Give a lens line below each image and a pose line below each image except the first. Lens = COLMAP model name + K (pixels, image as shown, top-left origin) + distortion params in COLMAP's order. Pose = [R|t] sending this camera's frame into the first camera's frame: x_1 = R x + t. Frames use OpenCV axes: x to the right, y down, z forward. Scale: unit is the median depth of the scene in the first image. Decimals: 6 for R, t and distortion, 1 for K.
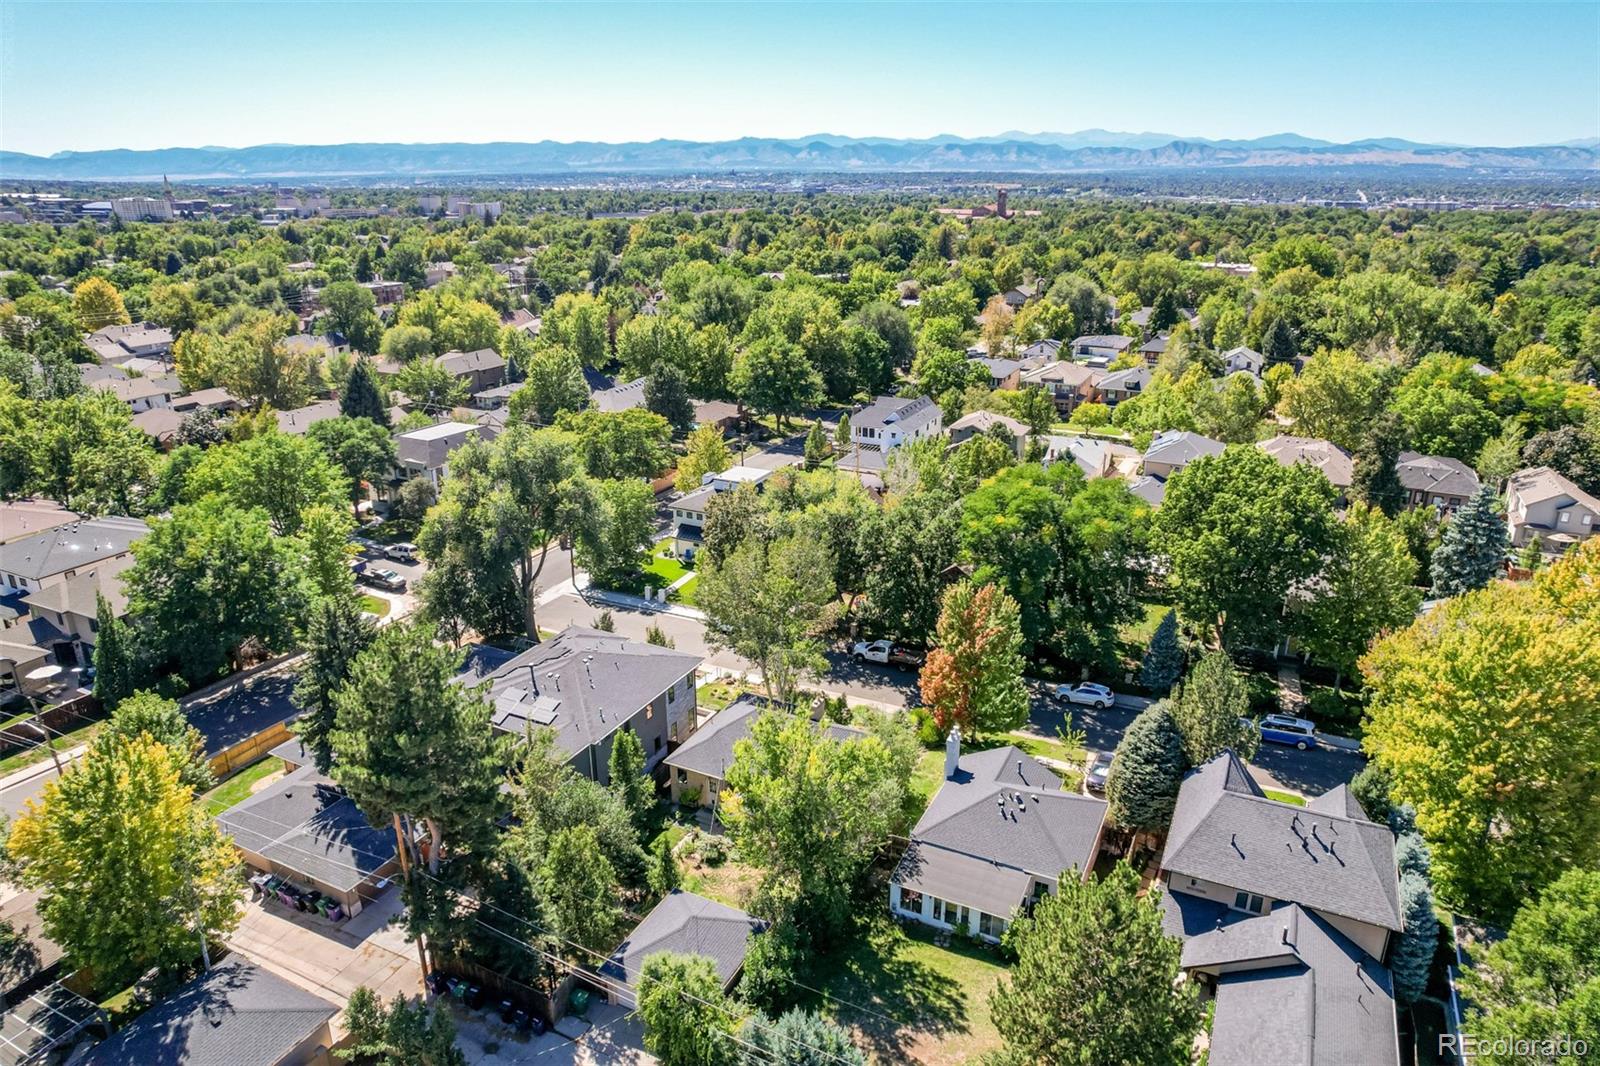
lens RADIAL K [[1009.6, 0, 804.5], [0, 1009.6, 537.3], [0, 0, 1]] dist [-0.072863, 0.059905]
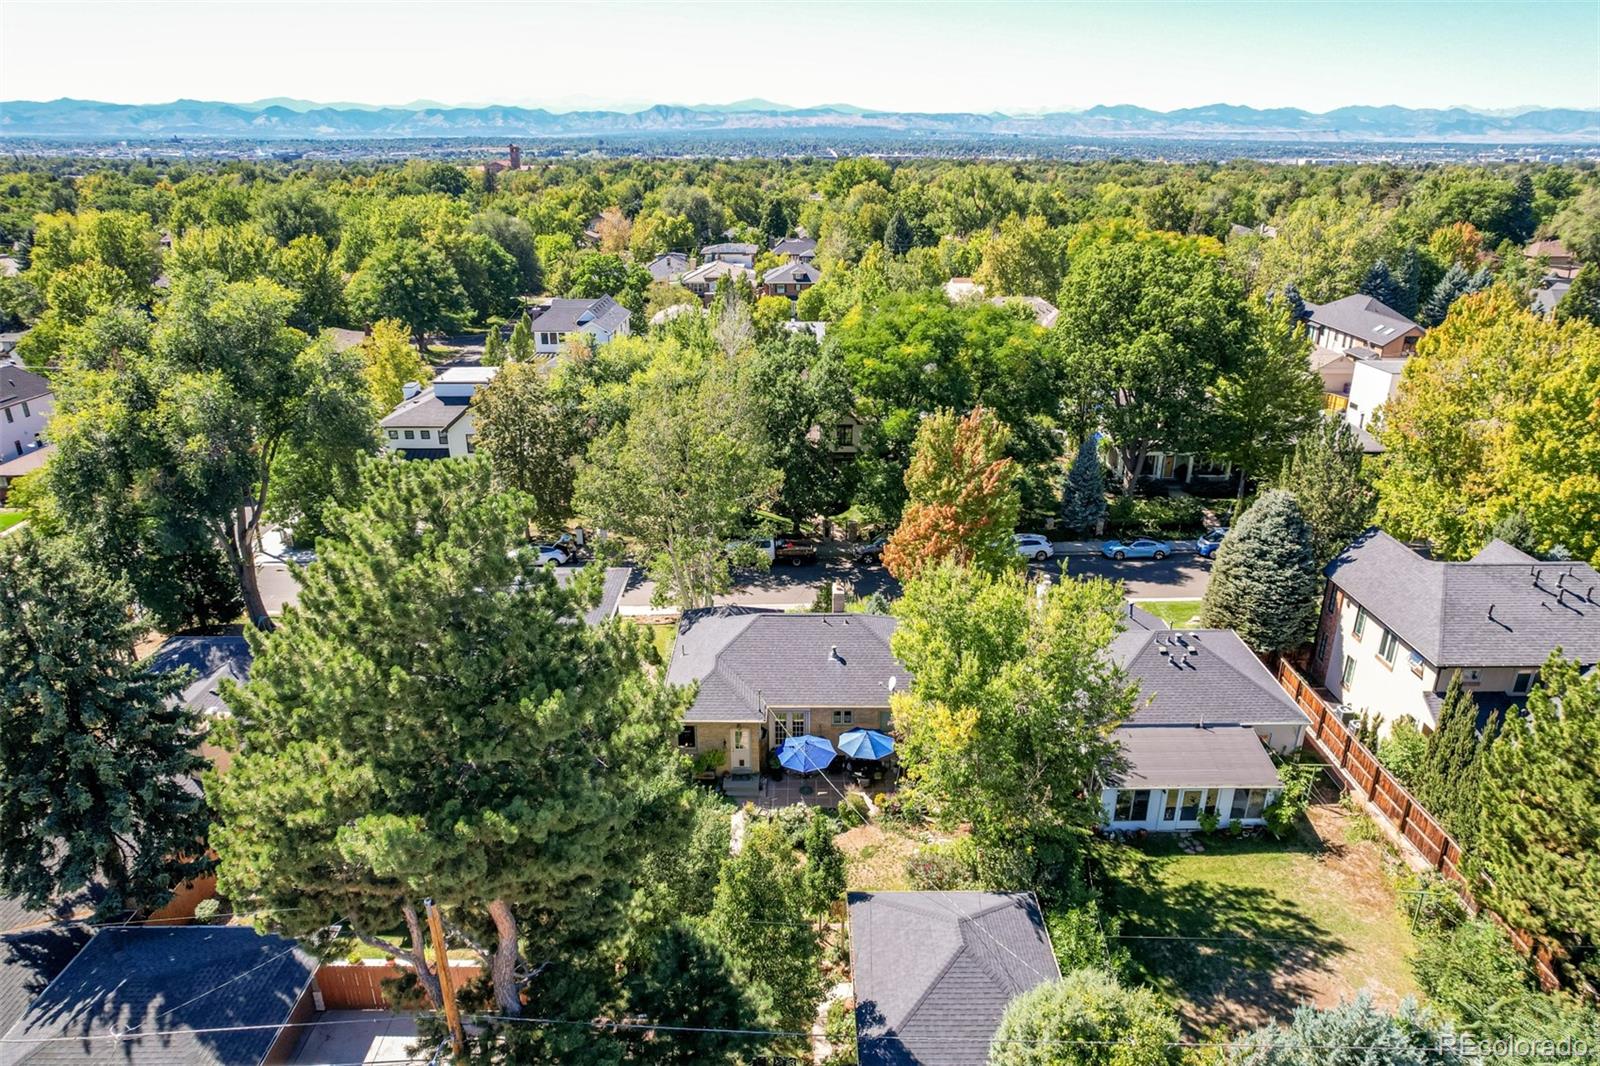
lens RADIAL K [[1009.6, 0, 804.5], [0, 1009.6, 537.3], [0, 0, 1]] dist [-0.072863, 0.059905]
pose [[0.893603, -0.163586, 0.417987, -0.248801], [0.149776, 0.986522, 0.065889, 0.067145], [-0.423132, 0.003725, 0.906060, 0.318762]]
